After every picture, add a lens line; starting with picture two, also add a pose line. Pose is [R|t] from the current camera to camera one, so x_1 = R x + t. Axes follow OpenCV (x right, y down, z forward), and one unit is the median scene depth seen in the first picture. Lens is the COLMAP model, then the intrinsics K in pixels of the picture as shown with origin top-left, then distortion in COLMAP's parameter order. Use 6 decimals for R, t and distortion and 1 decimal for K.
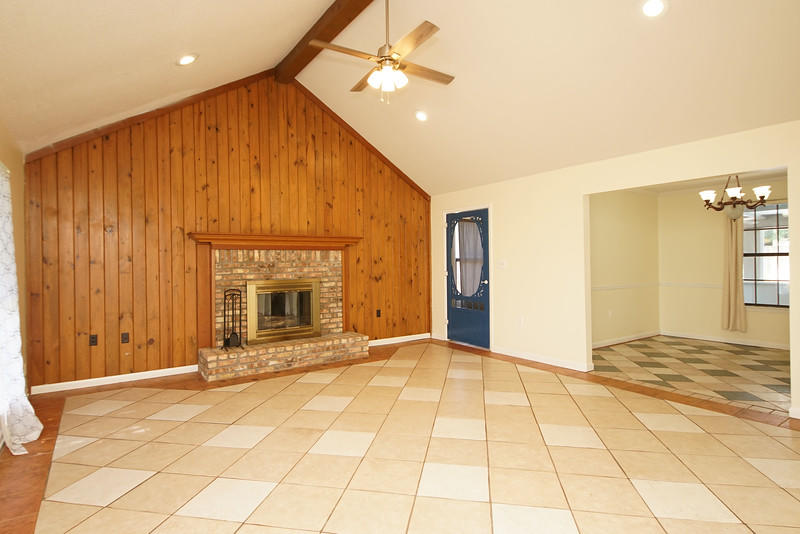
lens RADIAL K [[431.9, 0, 401.7], [0, 431.9, 266.8], [0, 0, 1]] dist [0.000852, -0.002599]
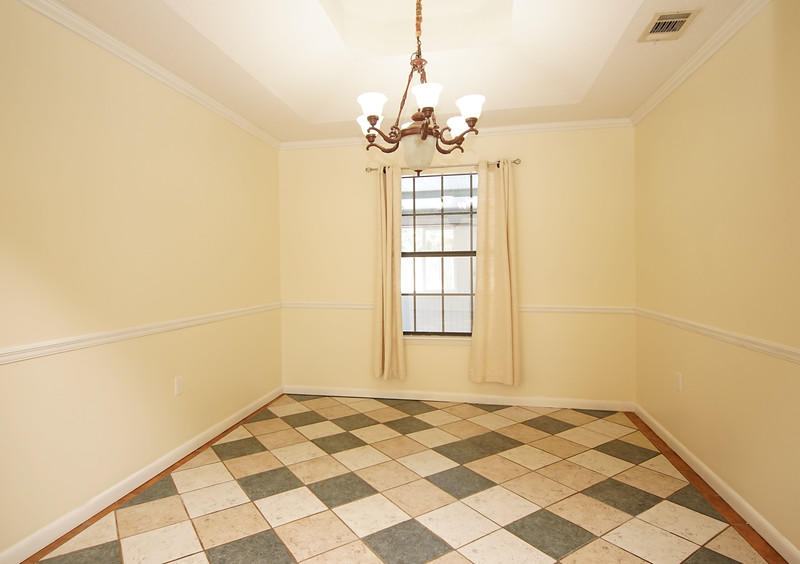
lens RADIAL K [[462.7, 0, 400.7], [0, 462.7, 282.0], [0, 0, 1]] dist [0.001196, -0.000046]
pose [[0.717803, -0.031488, 0.695534, 0.336416], [0.007117, 0.999256, 0.037893, -0.012721], [-0.696210, -0.022249, 0.717493, 0.531548]]
